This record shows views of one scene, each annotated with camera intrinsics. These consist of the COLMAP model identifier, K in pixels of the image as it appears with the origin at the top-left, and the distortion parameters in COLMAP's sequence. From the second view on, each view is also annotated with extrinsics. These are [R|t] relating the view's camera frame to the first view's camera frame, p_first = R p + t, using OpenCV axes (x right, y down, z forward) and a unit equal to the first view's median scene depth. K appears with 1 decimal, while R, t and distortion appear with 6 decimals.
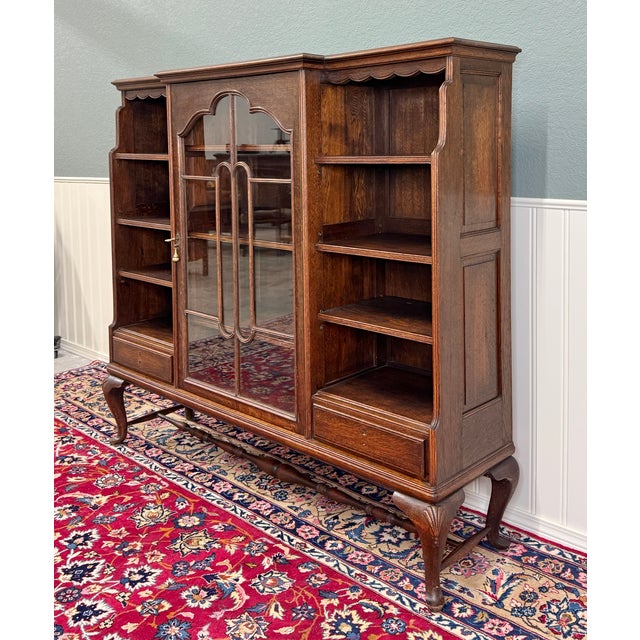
lens RADIAL K [[724.8, 0, 355.9], [0, 724.8, 182.8], [0, 0, 1]] dist [0.009511, -0.009437]
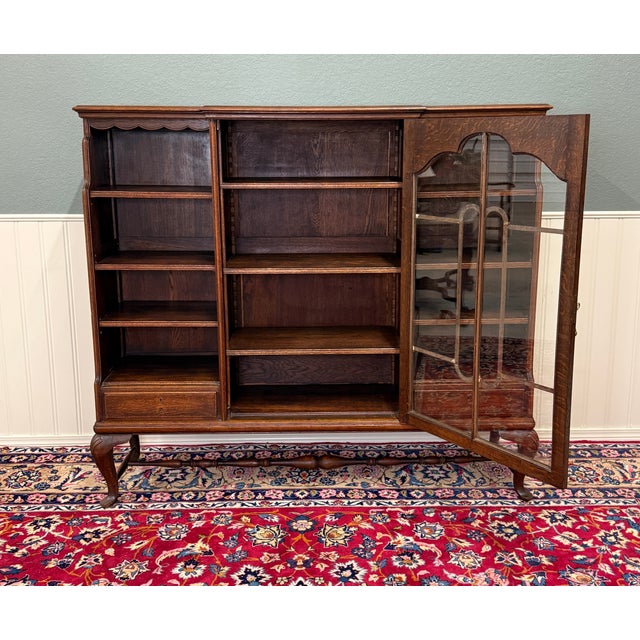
lens RADIAL K [[692.3, 0, 320.6], [0, 692.3, 263.4], [0, 0, 1]] dist [0.110293, -0.127090]
pose [[0.729387, -0.122038, 0.673128, -0.950783], [0.035148, 0.989345, 0.141282, -0.086638], [-0.683198, -0.079390, 0.725905, 0.252275]]
